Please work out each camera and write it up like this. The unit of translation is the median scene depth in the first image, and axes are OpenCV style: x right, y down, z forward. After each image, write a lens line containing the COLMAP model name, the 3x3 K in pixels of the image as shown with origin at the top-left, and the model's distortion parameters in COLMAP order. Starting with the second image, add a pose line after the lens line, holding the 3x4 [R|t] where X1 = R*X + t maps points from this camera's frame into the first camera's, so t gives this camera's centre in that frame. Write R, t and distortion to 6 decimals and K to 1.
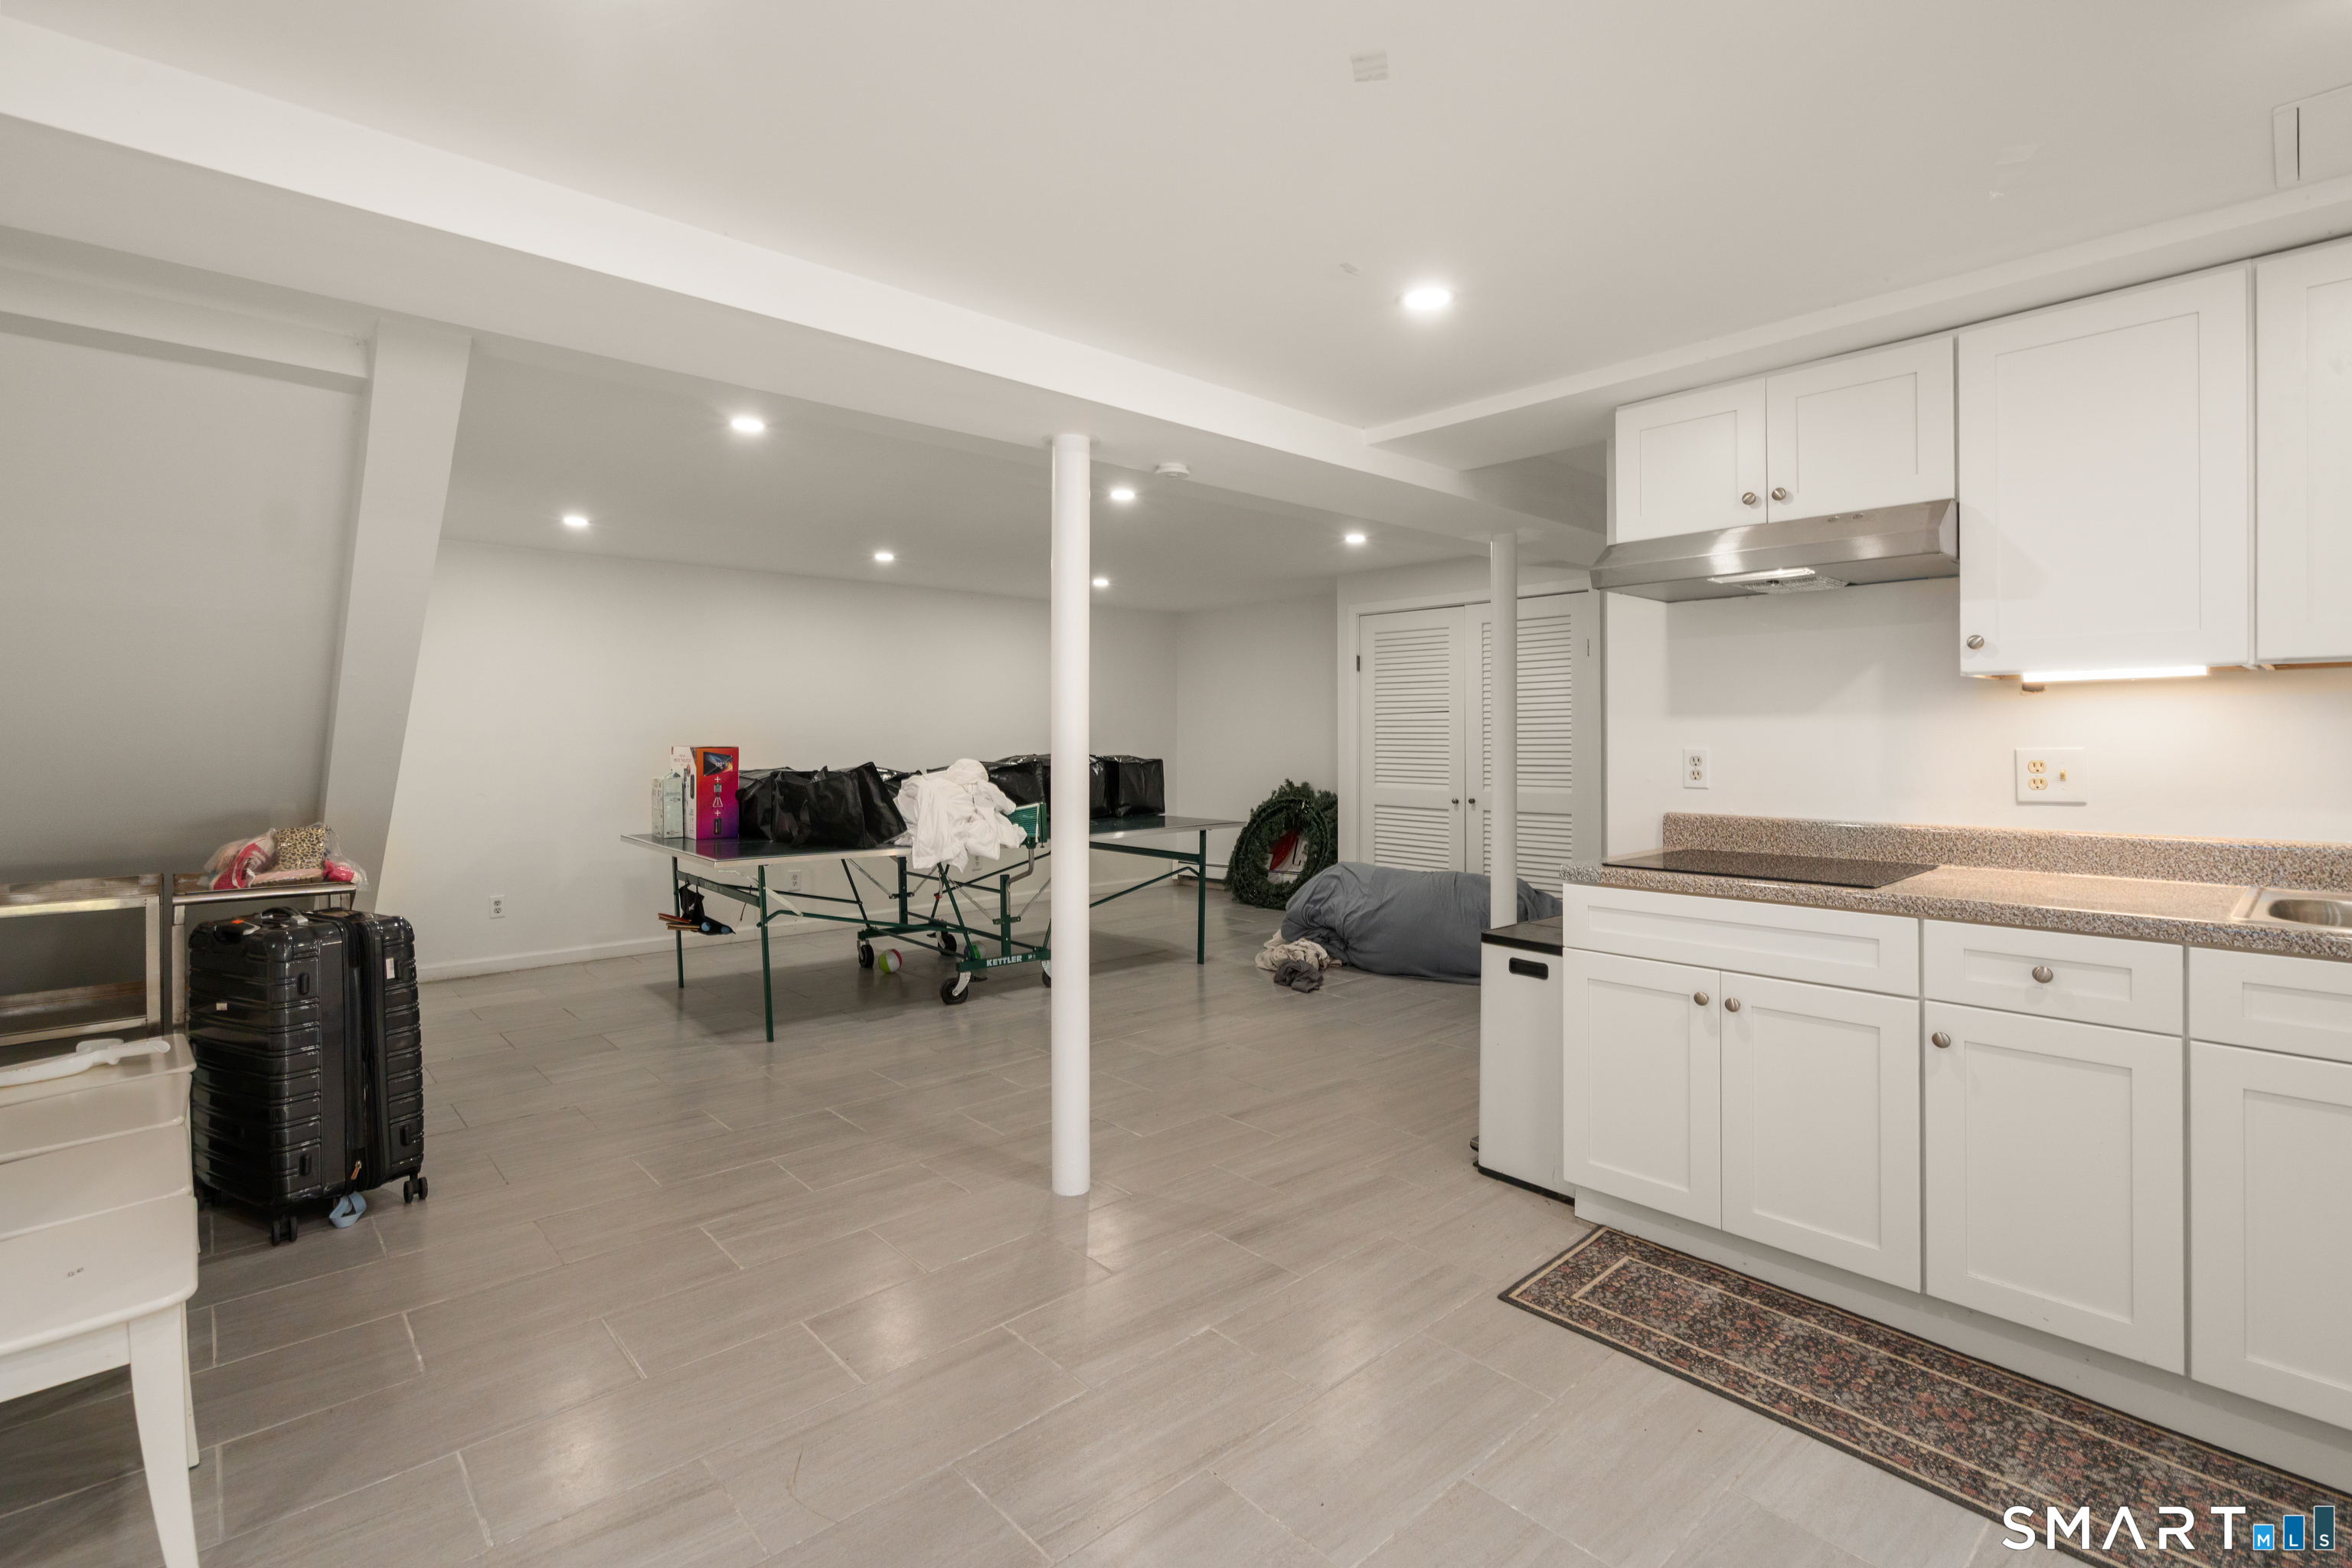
lens RADIAL K [[1091.1, 0, 1168.7], [0, 1091.1, 746.6], [0, 0, 1]] dist [0.000654, 0.000429]
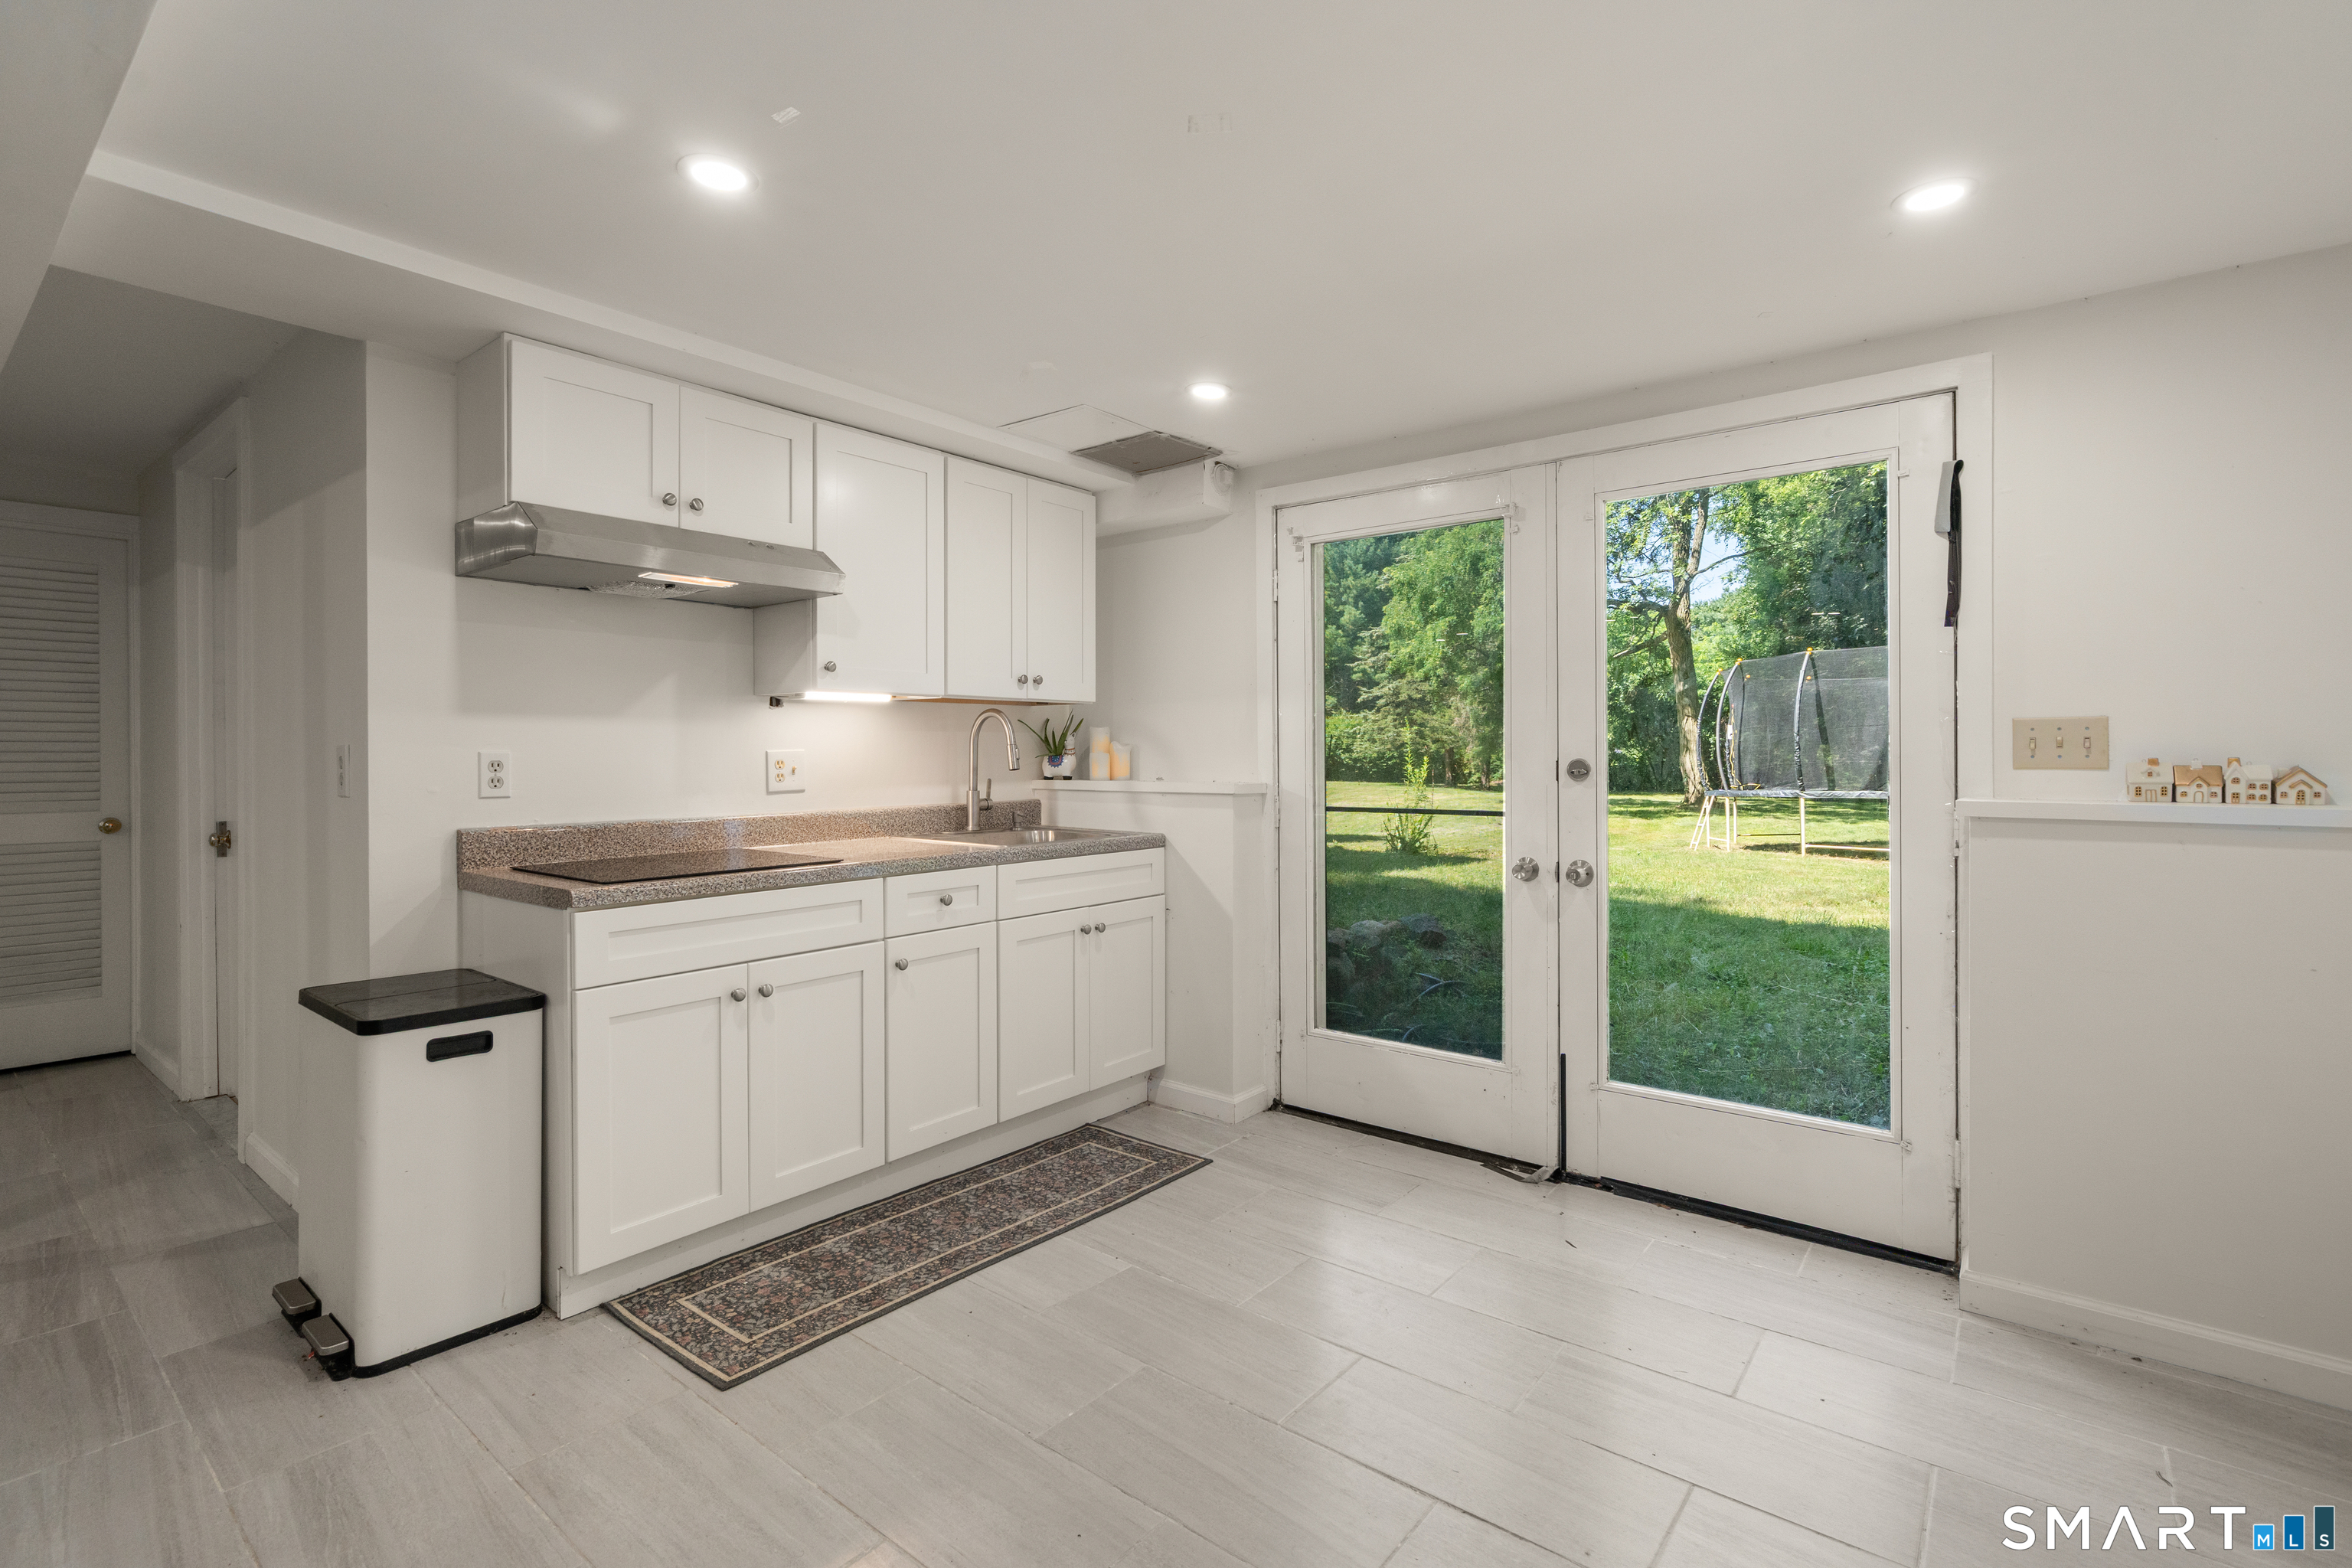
lens RADIAL K [[1077.7, 0, 1185.2], [0, 1077.7, 775.1], [0, 0, 1]] dist [0.003253, 0.000236]
pose [[-0.163732, -0.016589, 0.986365, -0.599586], [0.012328, 0.999746, 0.018861, 0.014343], [-0.986428, 0.015248, -0.163486, 0.801637]]
